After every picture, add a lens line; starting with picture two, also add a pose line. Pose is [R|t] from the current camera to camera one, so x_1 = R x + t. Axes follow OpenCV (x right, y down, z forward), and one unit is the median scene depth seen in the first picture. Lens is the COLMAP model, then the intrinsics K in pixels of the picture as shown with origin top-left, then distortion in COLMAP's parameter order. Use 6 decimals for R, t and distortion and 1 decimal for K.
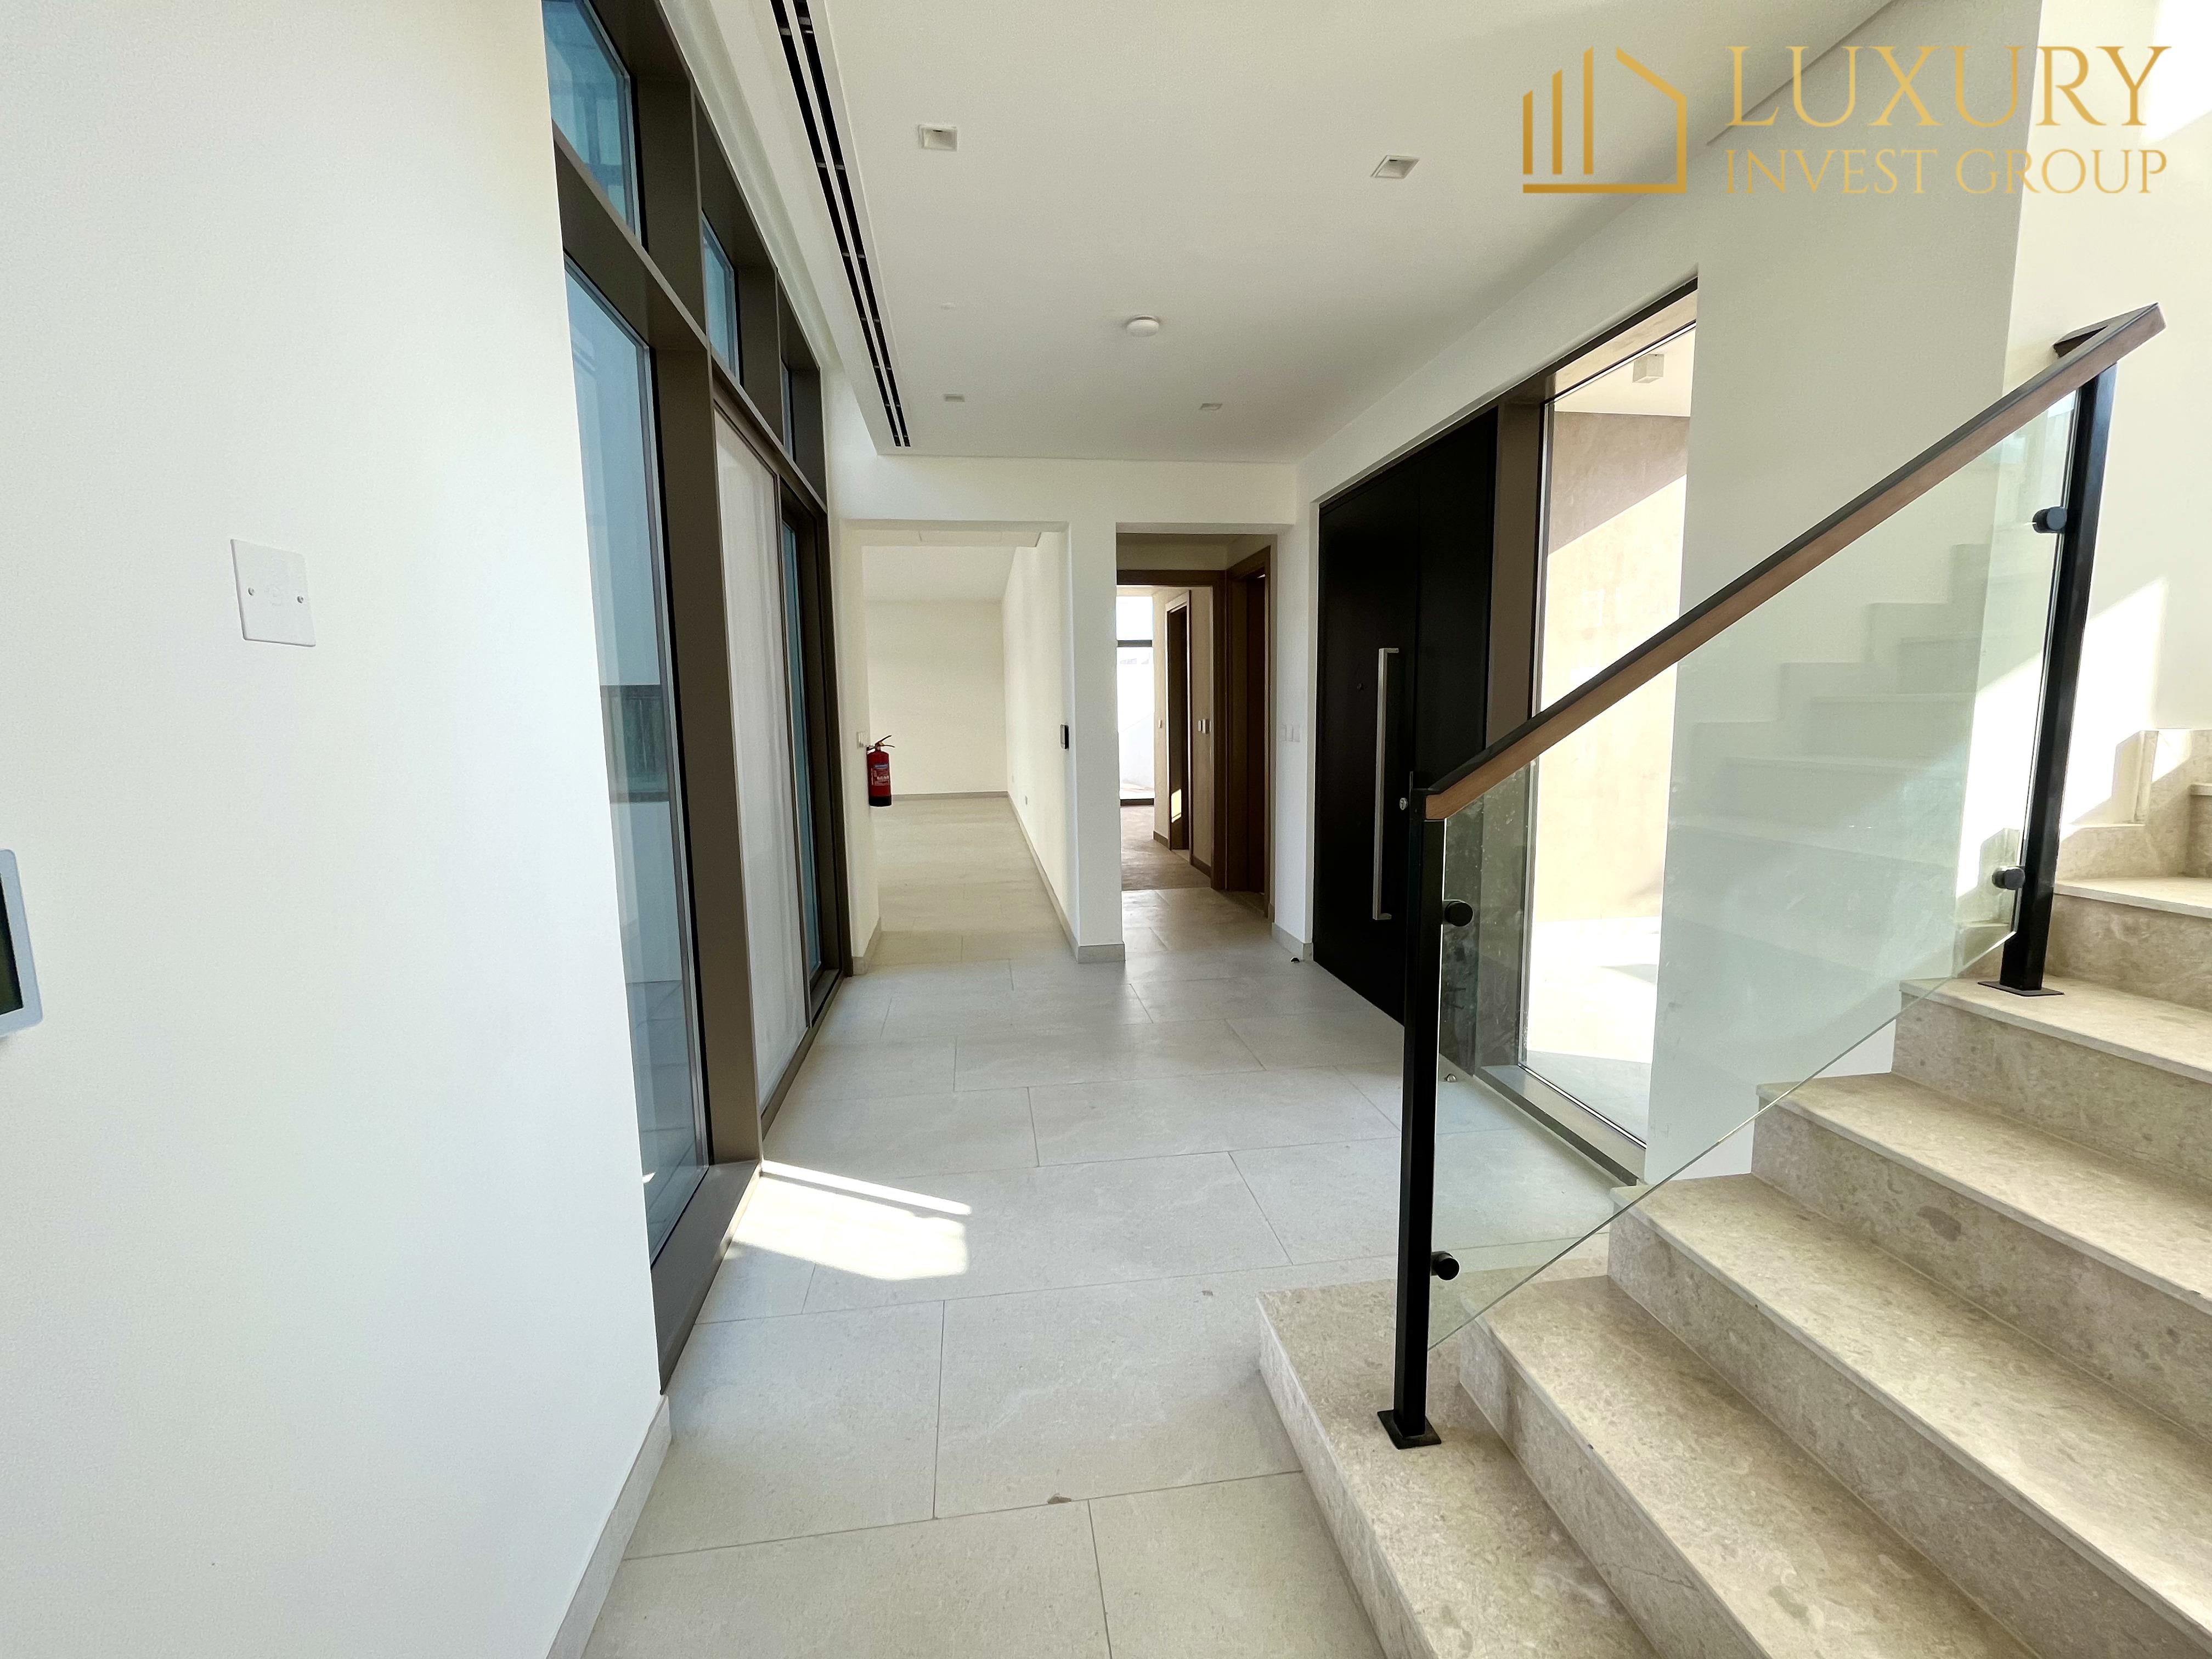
lens RADIAL K [[903.0, 0, 1111.6], [0, 903.0, 819.1], [0, 0, 1]] dist [-0.002143, 0.000008]
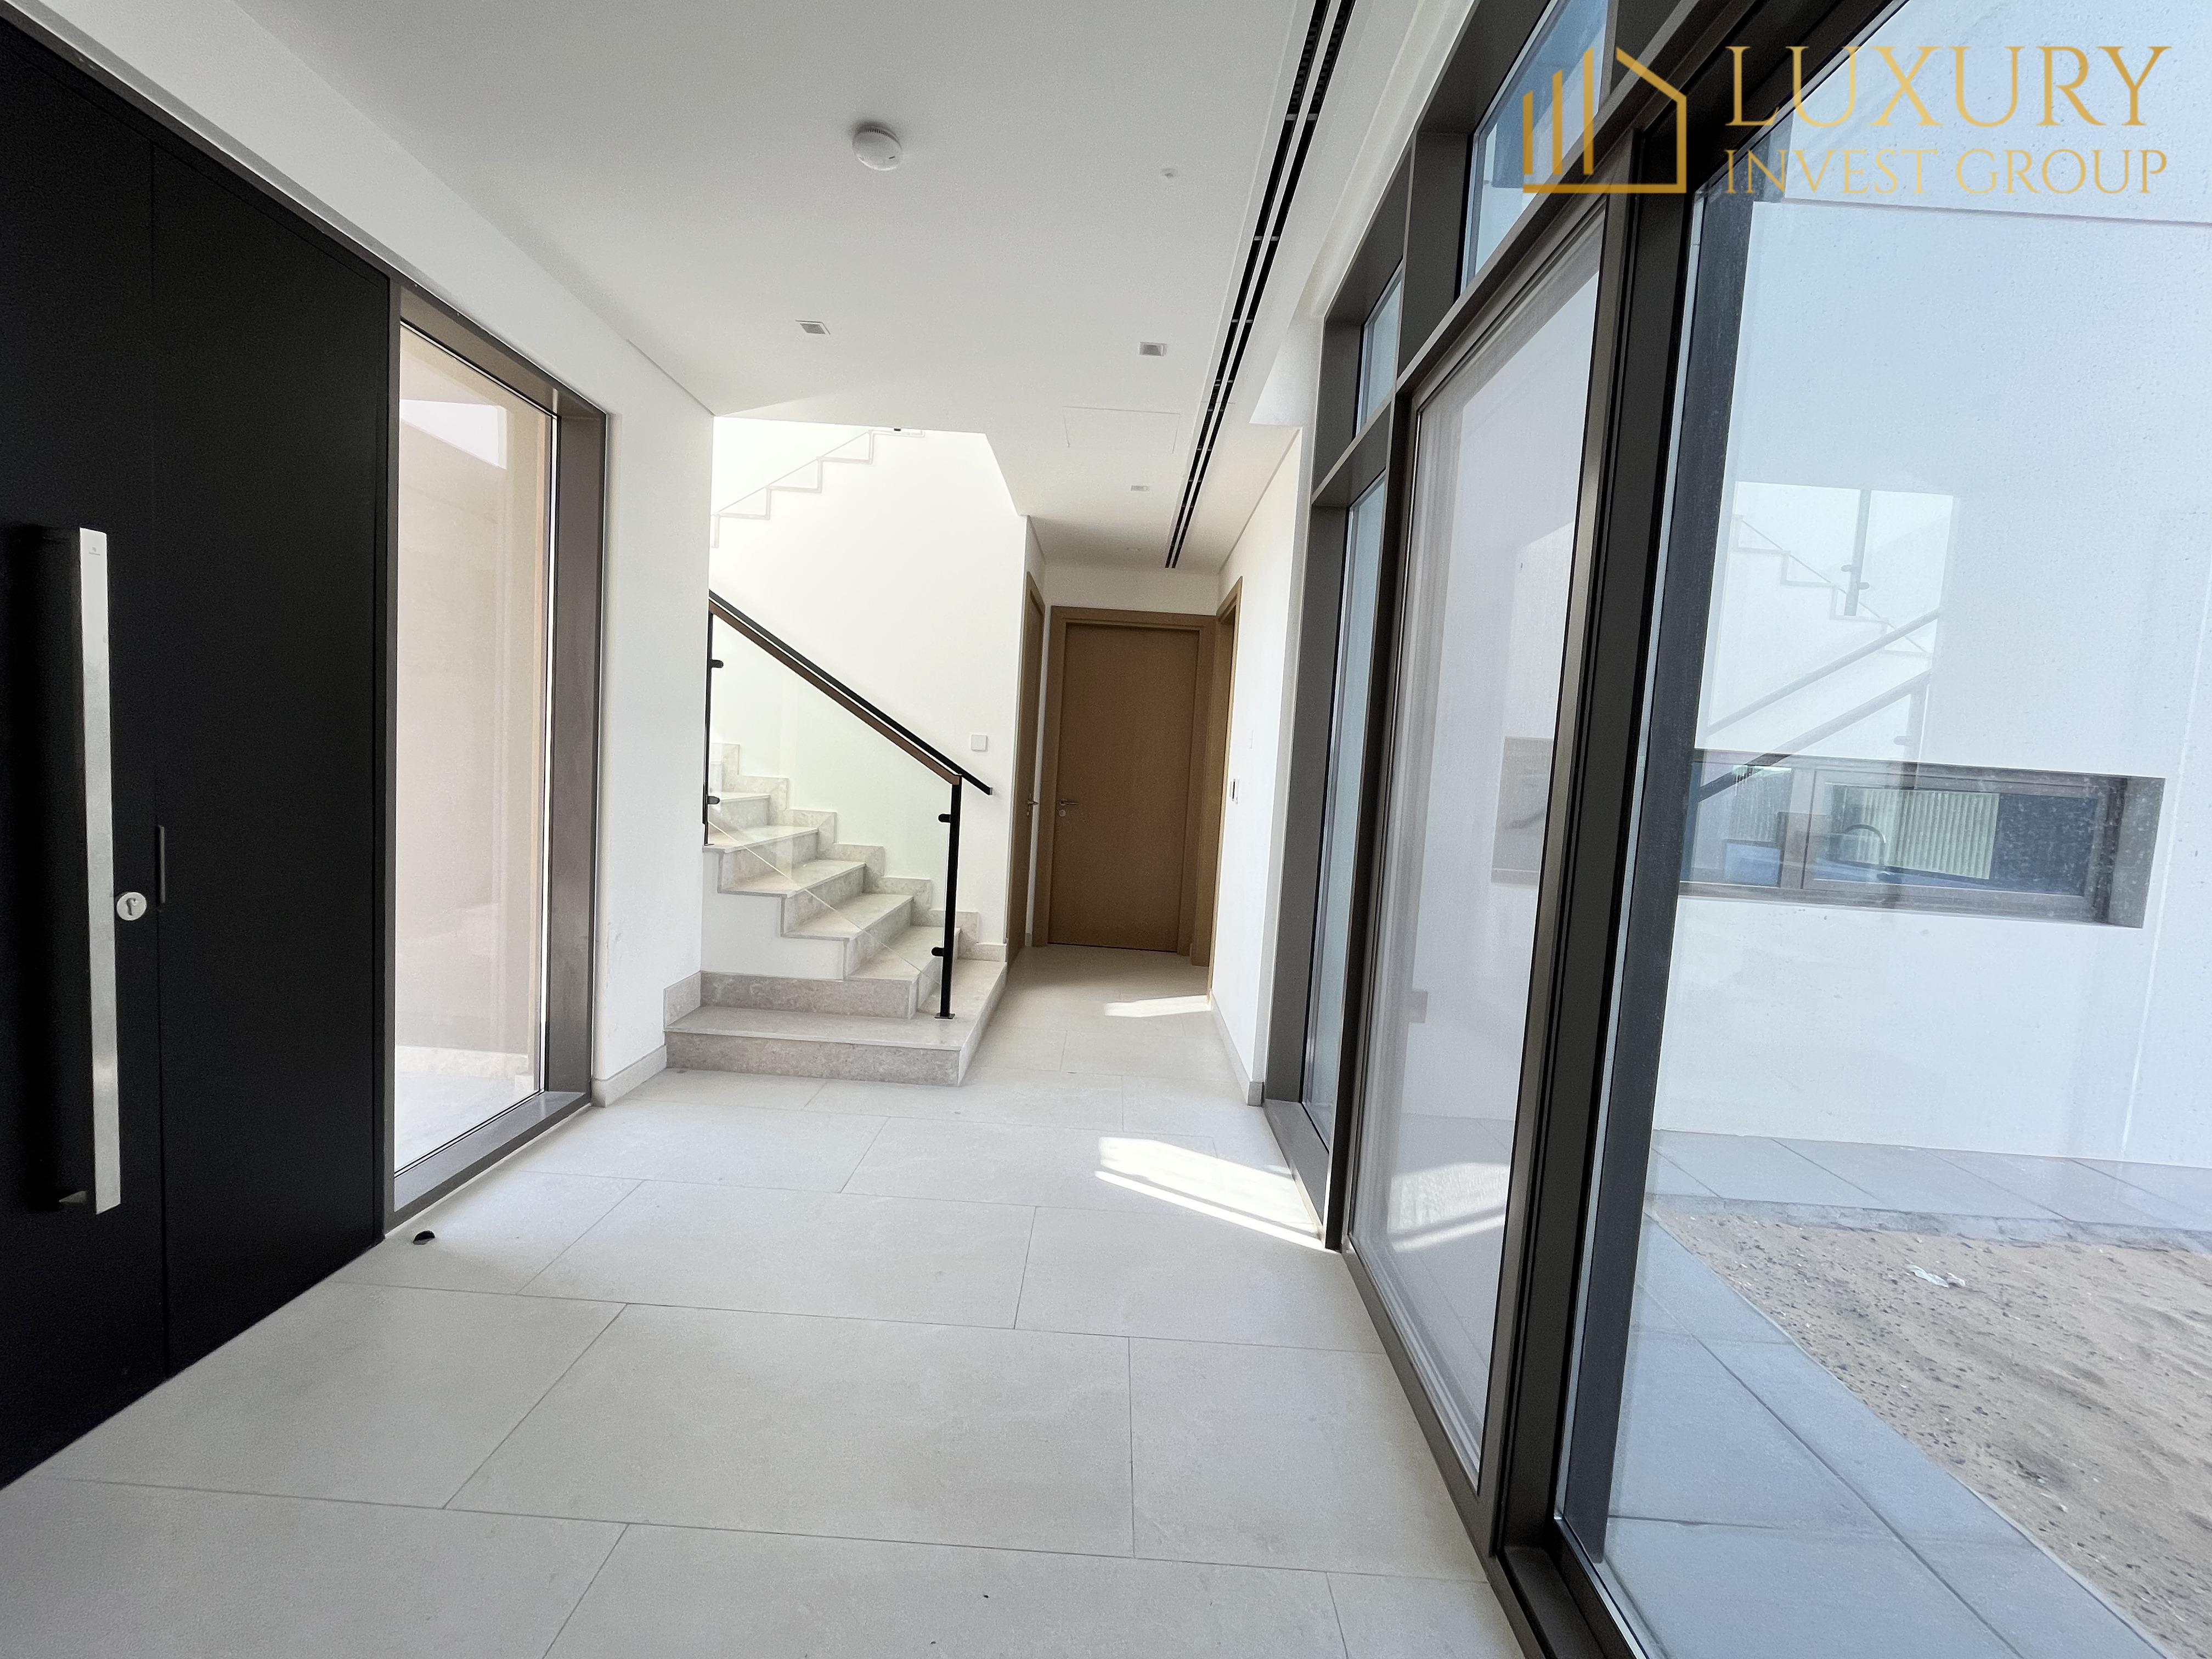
lens RADIAL K [[903.0, 0, 1103.1], [0, 903.0, 834.0], [0, 0, 1]] dist [-0.002143, 0.000008]
pose [[-0.985965, -0.063573, 0.154374, -0.315137], [-0.033864, 0.981595, 0.187947, -0.229454], [-0.163481, 0.180082, -0.969971, 2.068158]]
